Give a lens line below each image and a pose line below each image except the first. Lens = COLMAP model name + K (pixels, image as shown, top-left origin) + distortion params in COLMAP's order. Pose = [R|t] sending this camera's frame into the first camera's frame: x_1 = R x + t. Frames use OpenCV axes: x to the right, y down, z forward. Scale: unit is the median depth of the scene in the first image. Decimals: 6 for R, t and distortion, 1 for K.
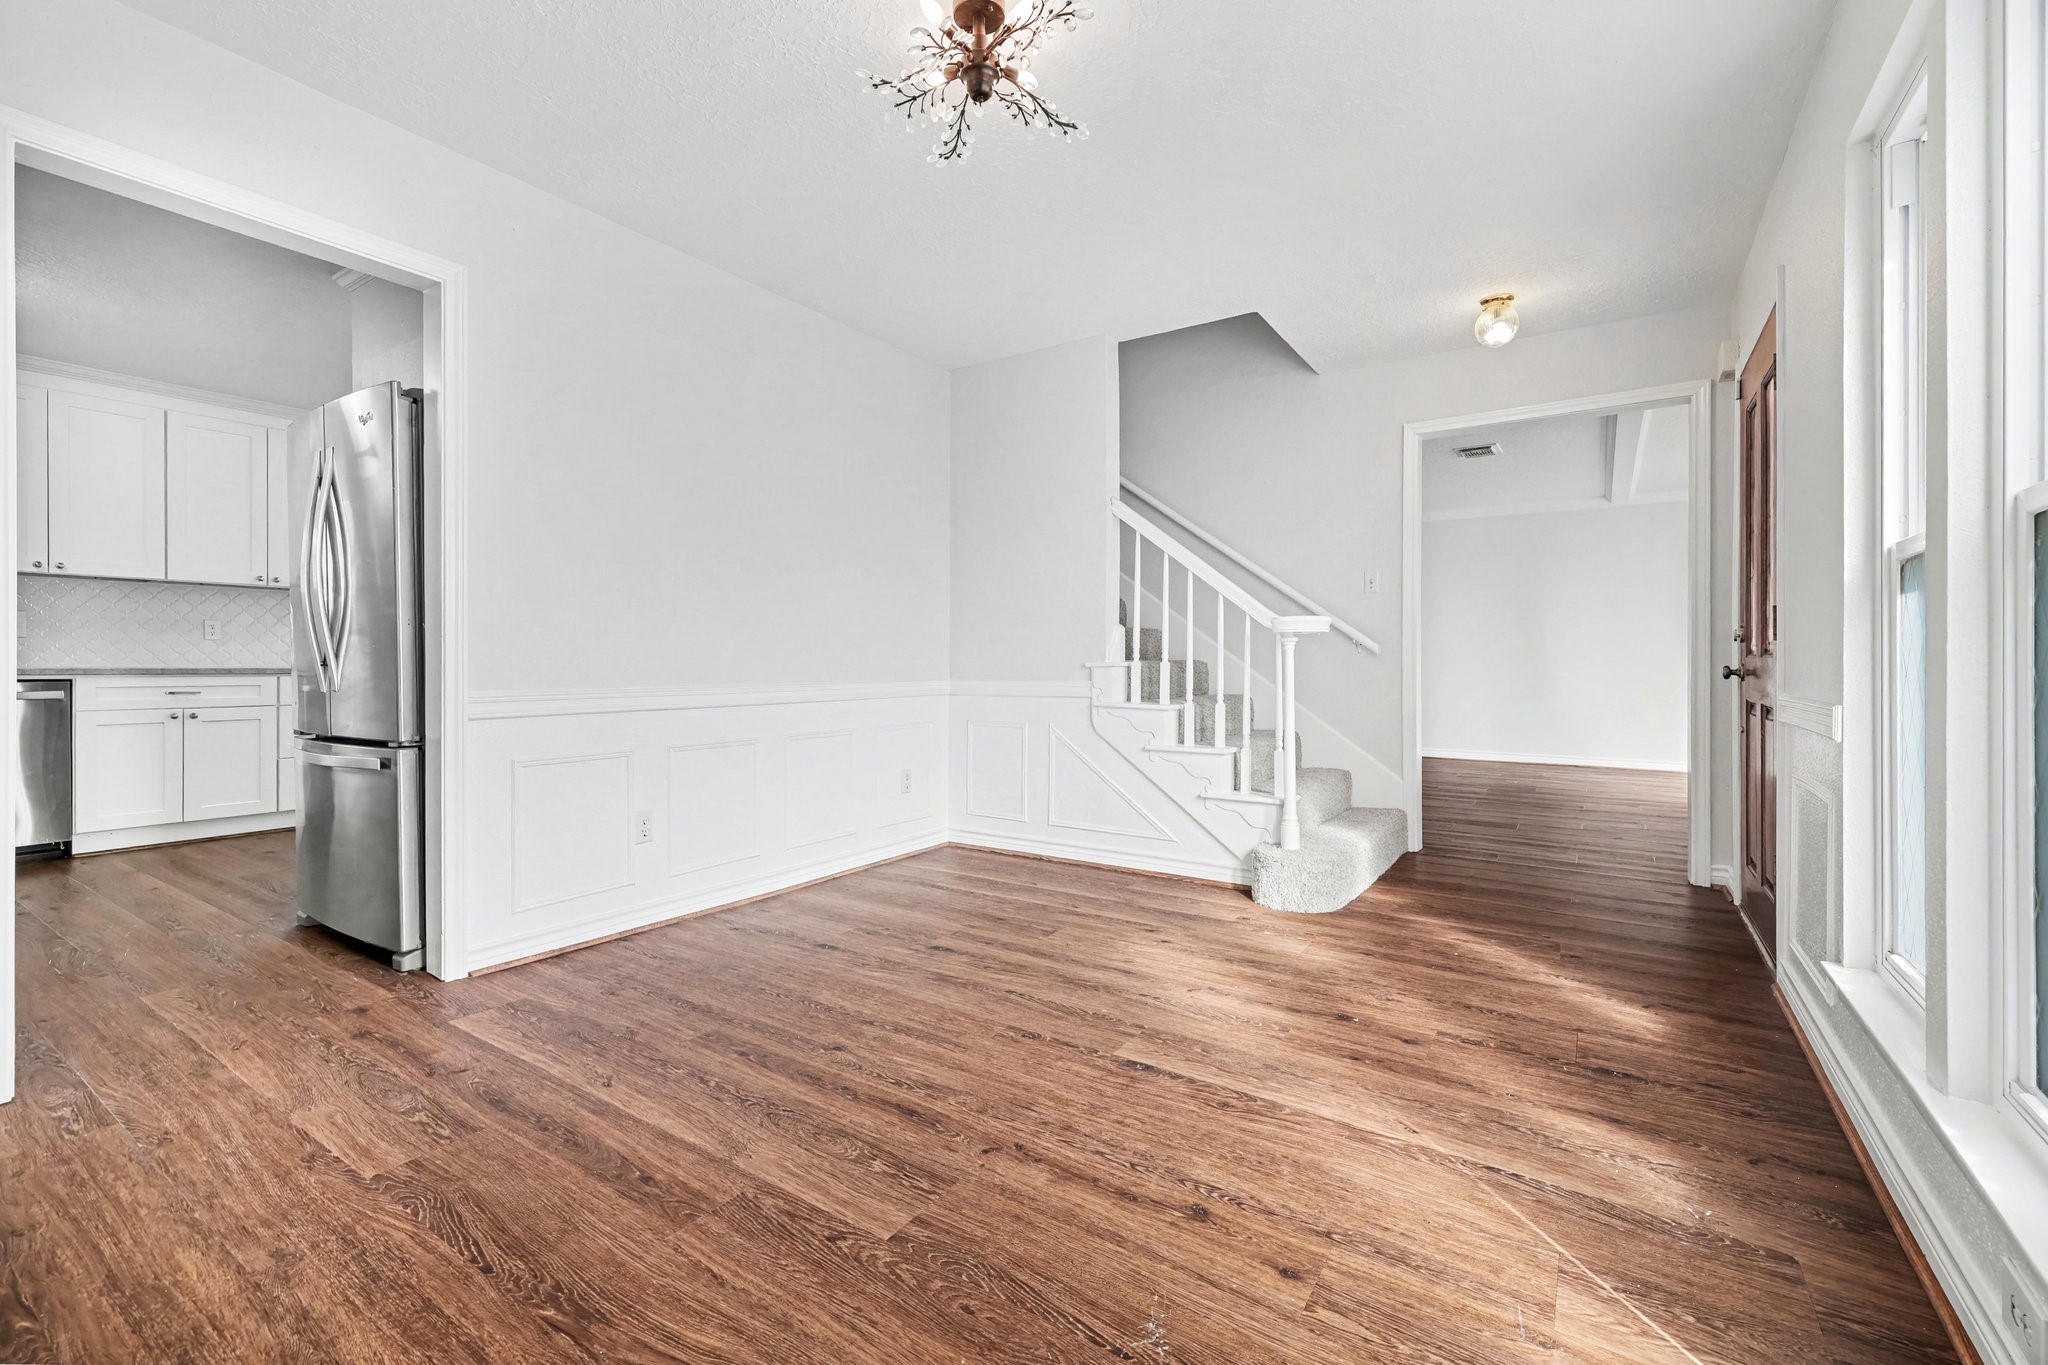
lens RADIAL K [[863.8, 0, 1029.6], [0, 863.8, 683.2], [0, 0, 1]] dist [0.008999, -0.001092]
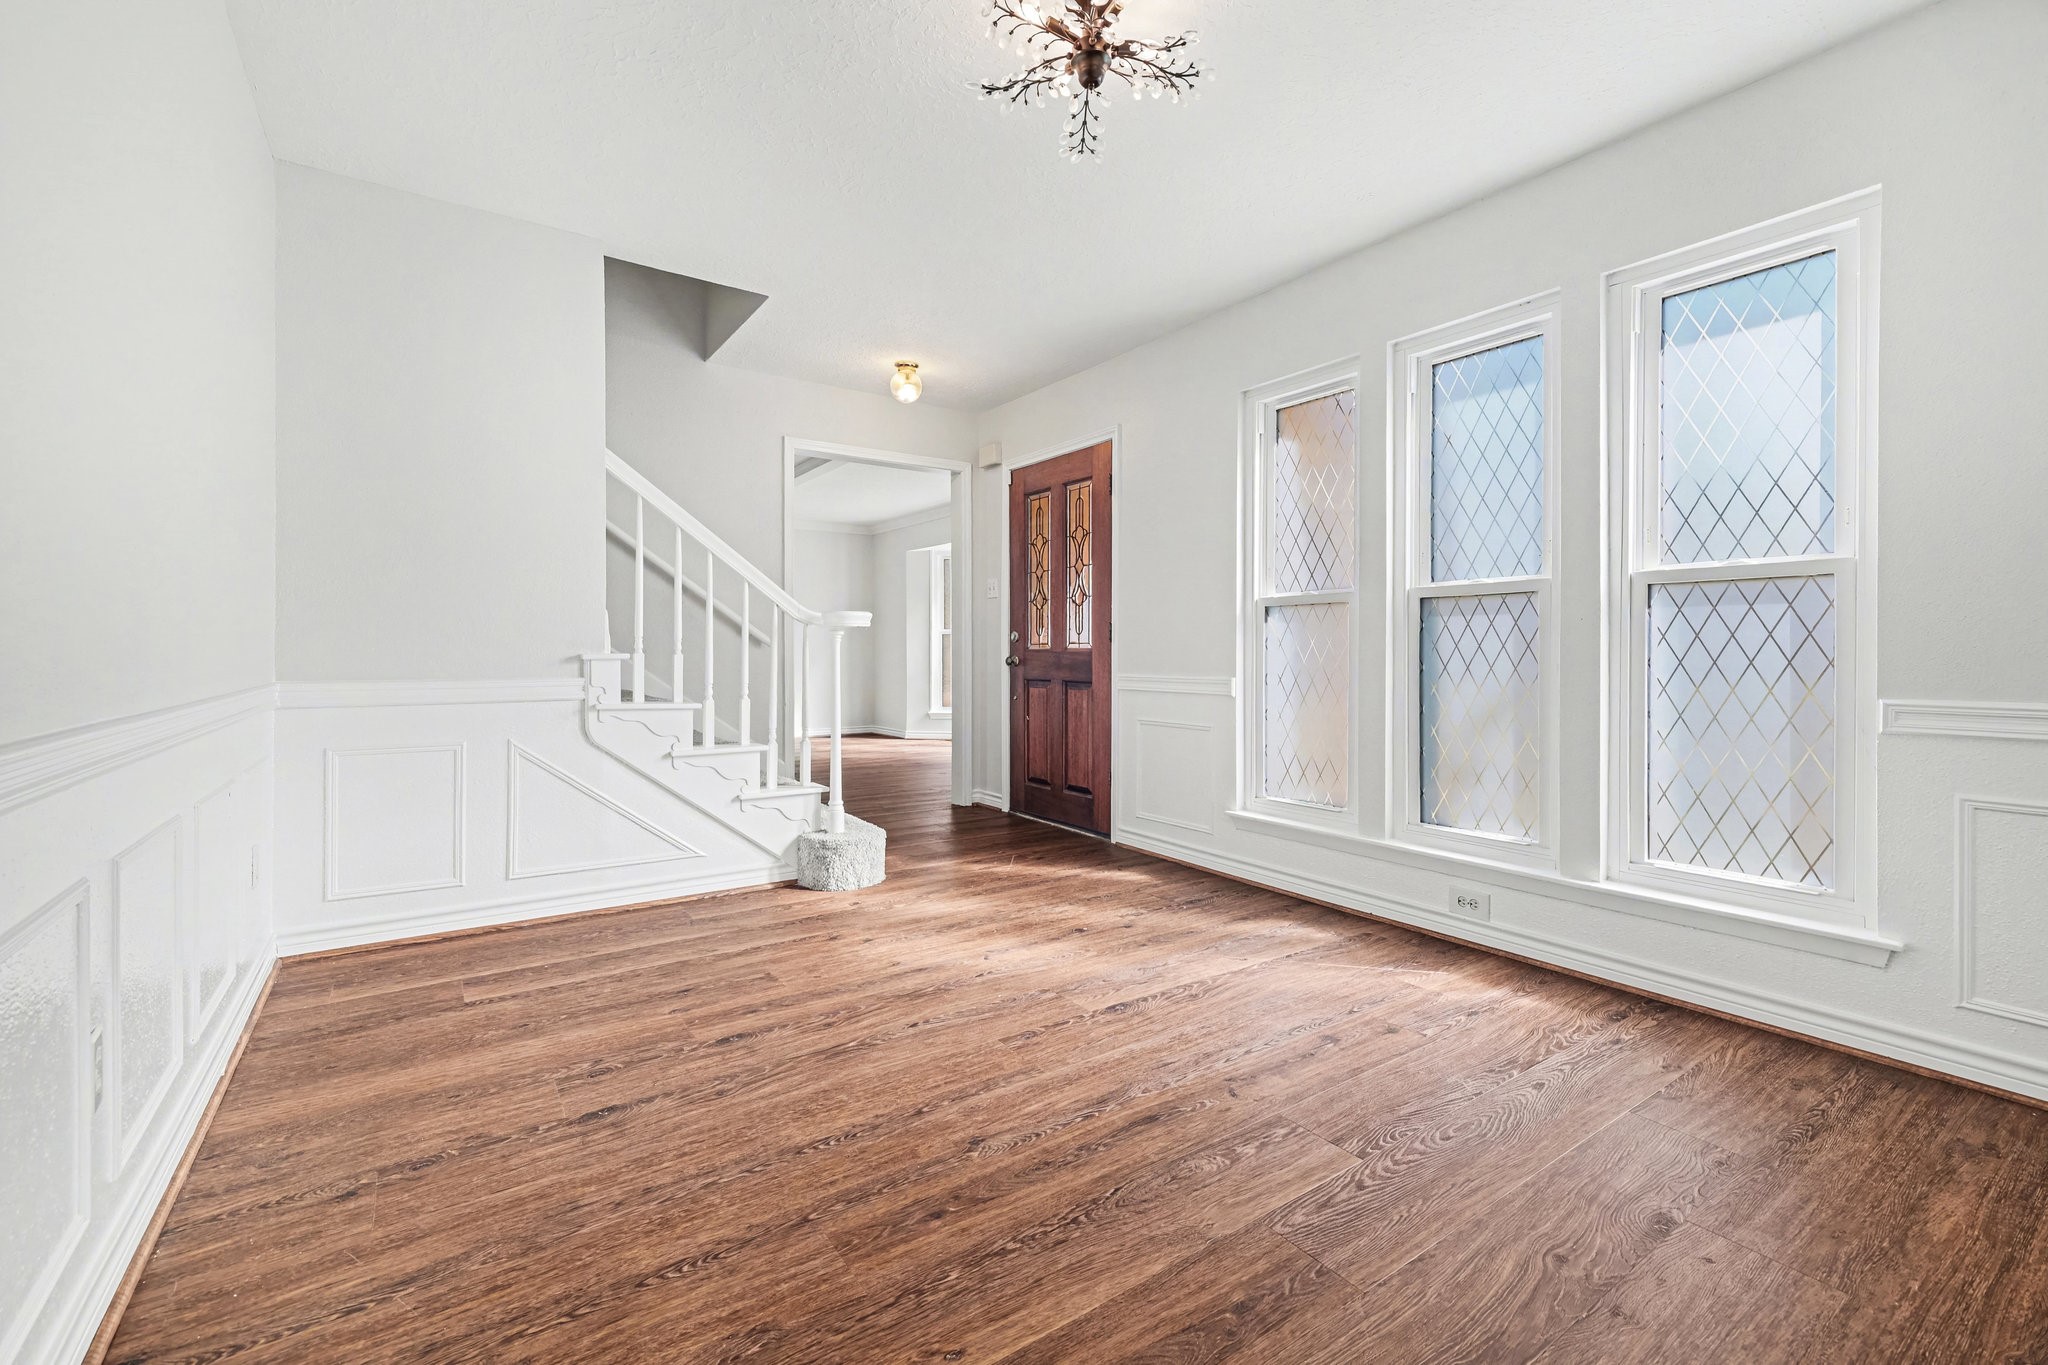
lens RADIAL K [[863.8, 0, 1011.4], [0, 863.8, 645.1], [0, 0, 1]] dist [0.008999, -0.001092]
pose [[0.378459, 0.004041, 0.925609, -0.912338], [0.016963, 0.999792, -0.011300, -0.029780], [-0.925463, 0.019977, 0.378312, 0.621811]]
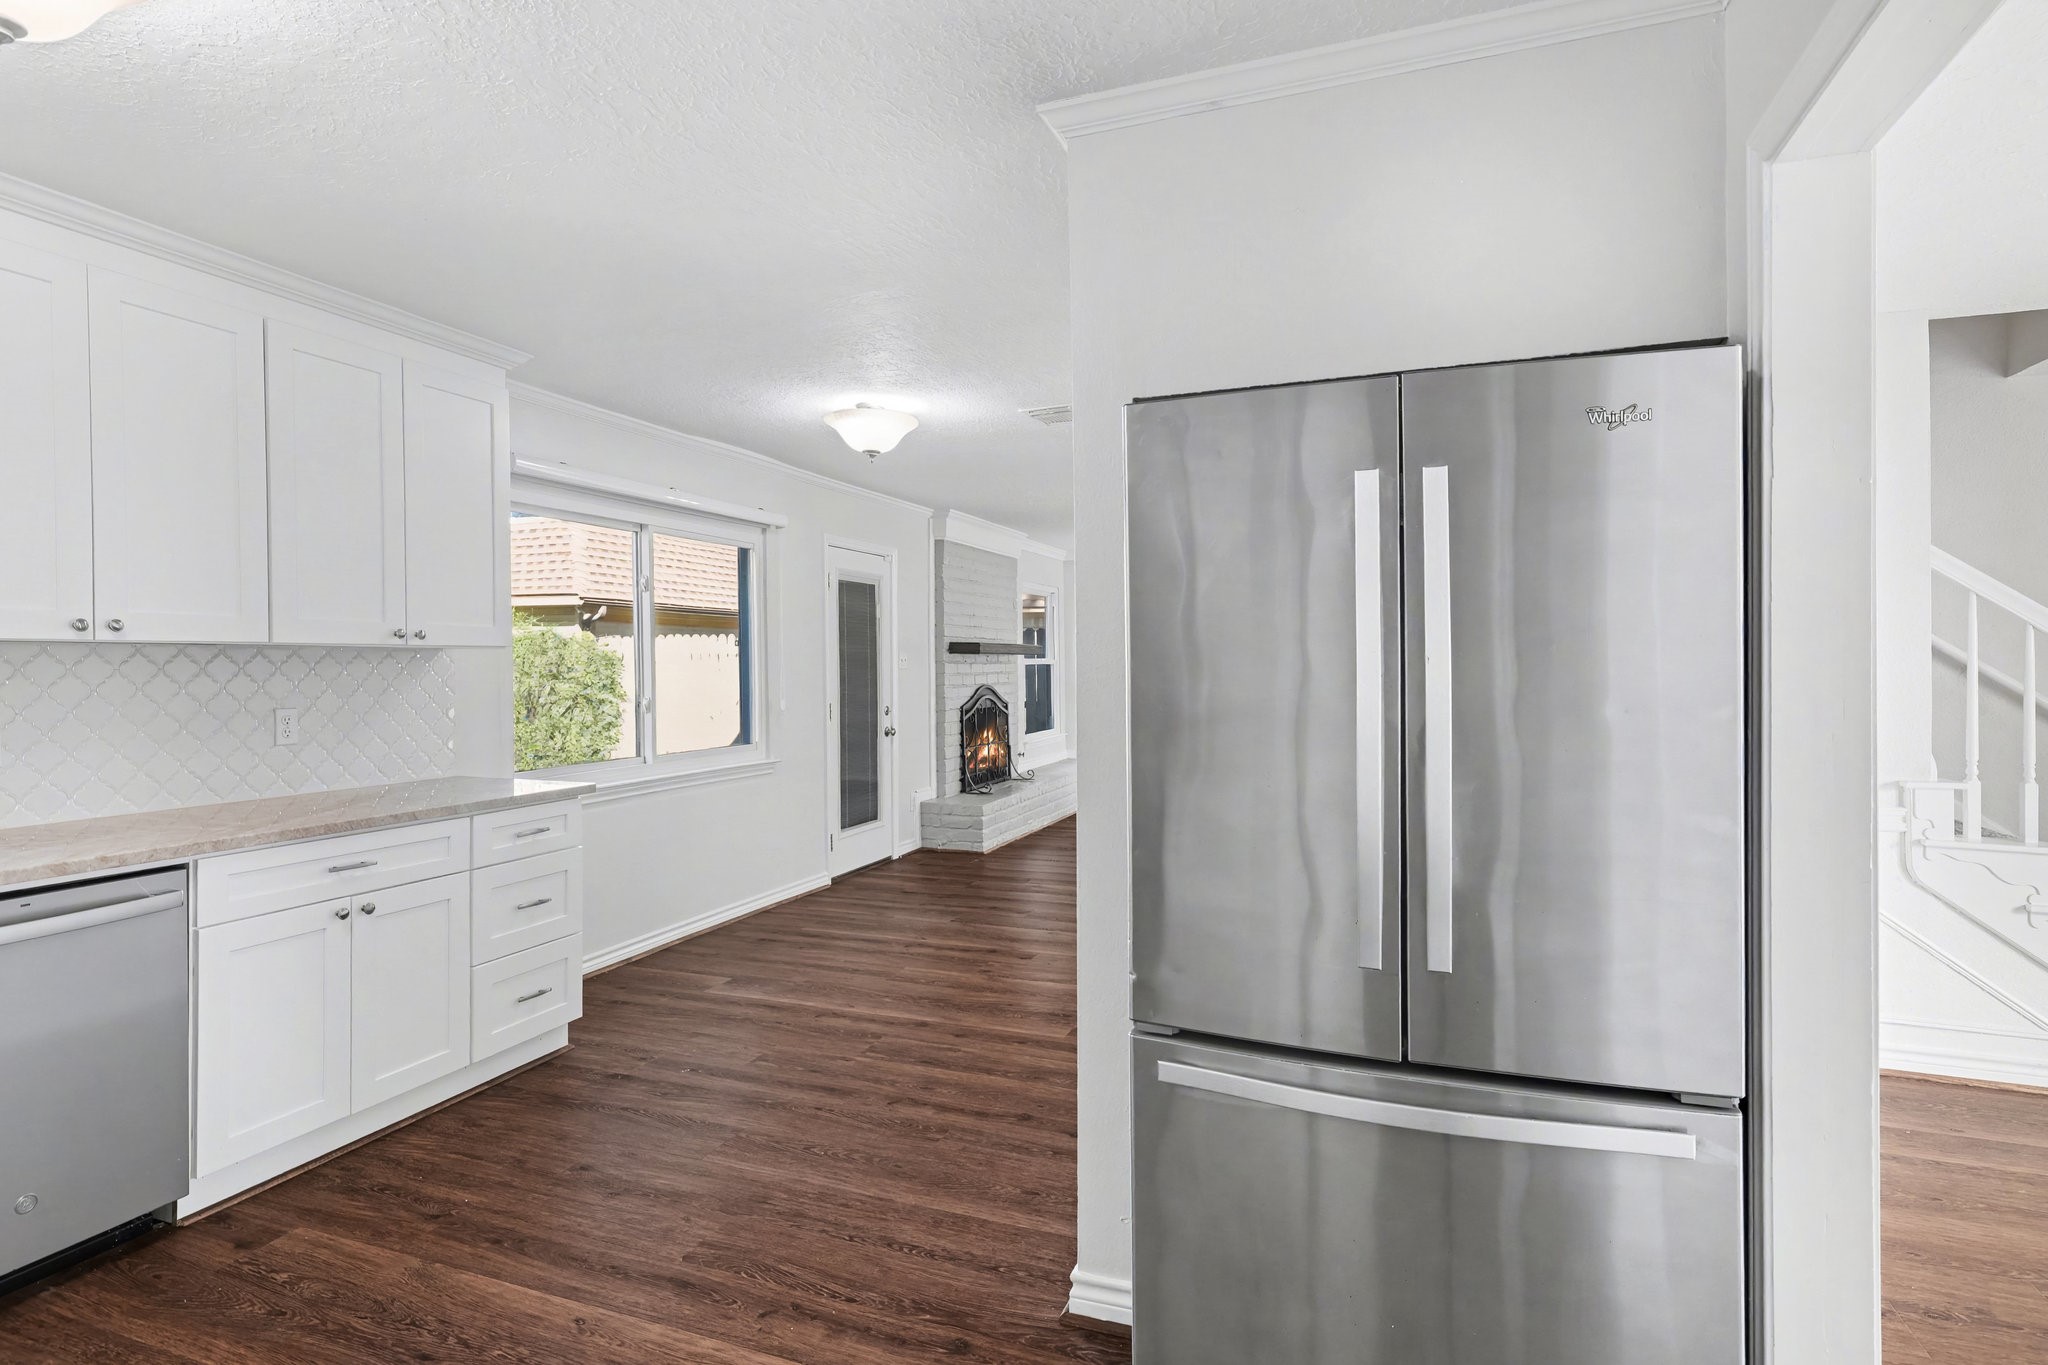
lens RADIAL K [[1083.1, 0, 1026.6], [0, 1083.1, 641.4], [0, 0, 1]] dist [0.006587, -0.002128]
pose [[0.976418, 0.001632, 0.215881, -1.435381], [0.007361, 0.999138, -0.040849, -0.187684], [-0.215762, 0.041475, 0.975565, 0.544002]]
